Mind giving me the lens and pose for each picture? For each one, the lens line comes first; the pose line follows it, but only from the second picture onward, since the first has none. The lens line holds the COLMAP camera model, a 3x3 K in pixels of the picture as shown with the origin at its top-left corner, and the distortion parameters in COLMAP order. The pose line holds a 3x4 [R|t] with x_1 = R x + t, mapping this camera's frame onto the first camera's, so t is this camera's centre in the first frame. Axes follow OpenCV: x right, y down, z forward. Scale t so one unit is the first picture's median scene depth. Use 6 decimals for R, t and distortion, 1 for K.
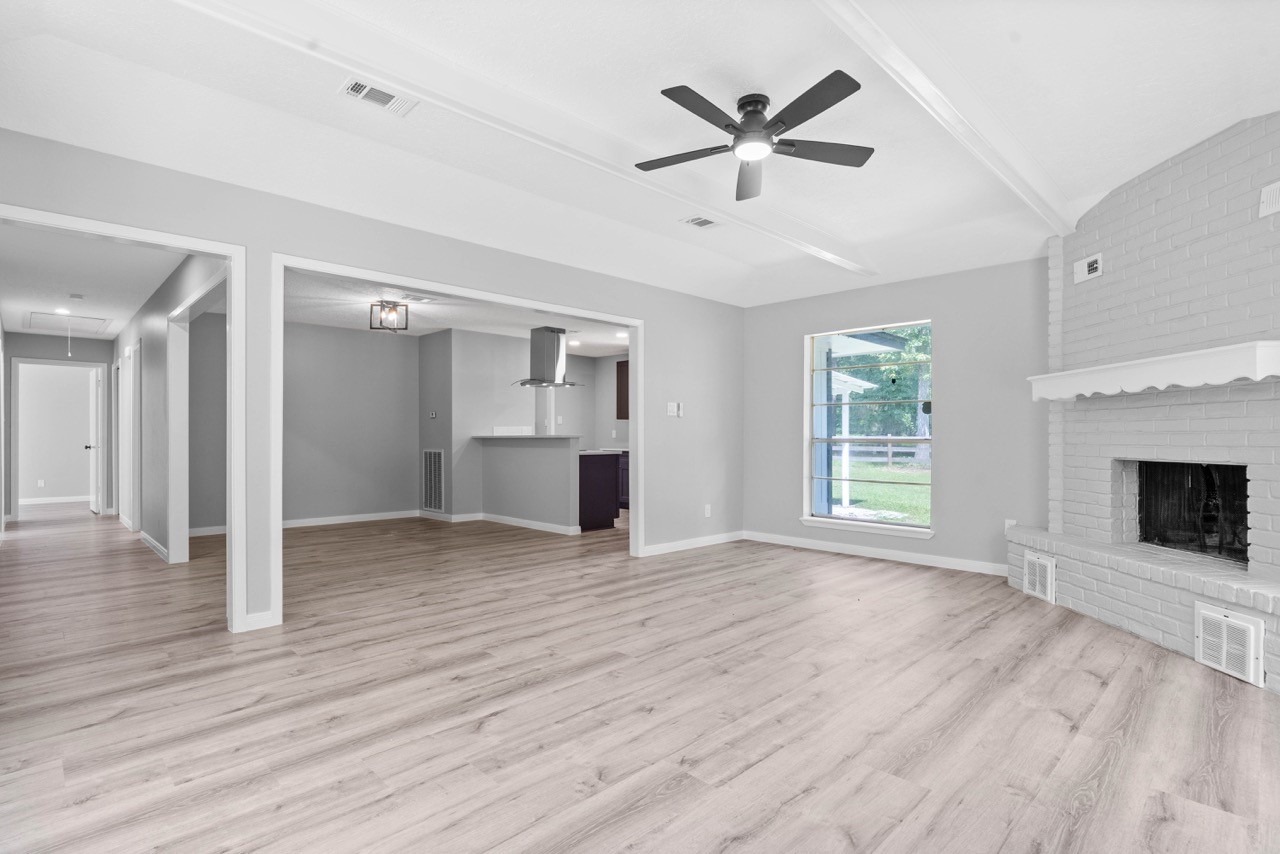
lens RADIAL K [[617.3, 0, 643.8], [0, 617.3, 439.0], [0, 0, 1]] dist [-0.008267, 0.000200]
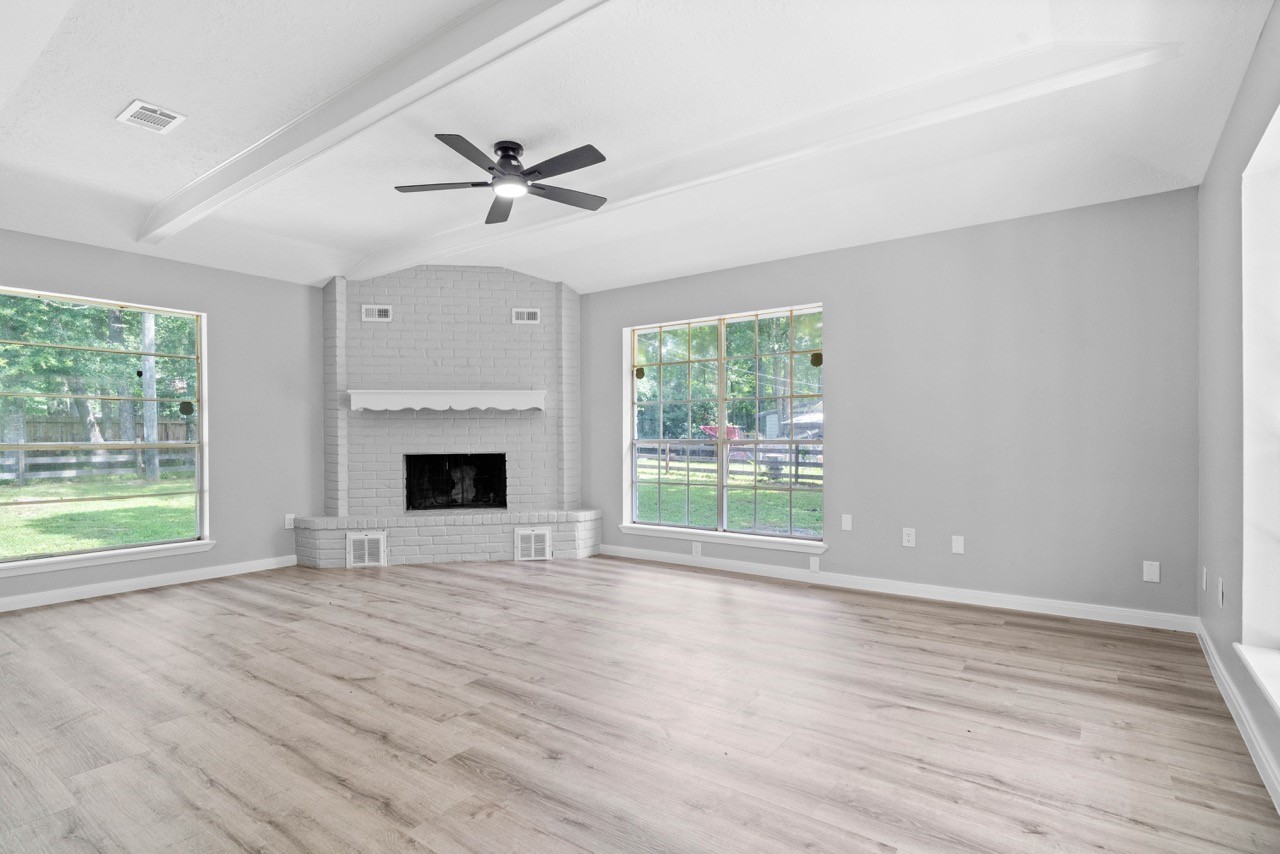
lens RADIAL K [[624.2, 0, 615.7], [0, 624.2, 440.7], [0, 0, 1]] dist [-0.016753, 0.000125]
pose [[-0.118064, -0.003736, 0.992999, -0.714930], [0.011664, 0.999919, 0.005148, 0.000060], [-0.992938, 0.012190, -0.118010, 0.678940]]
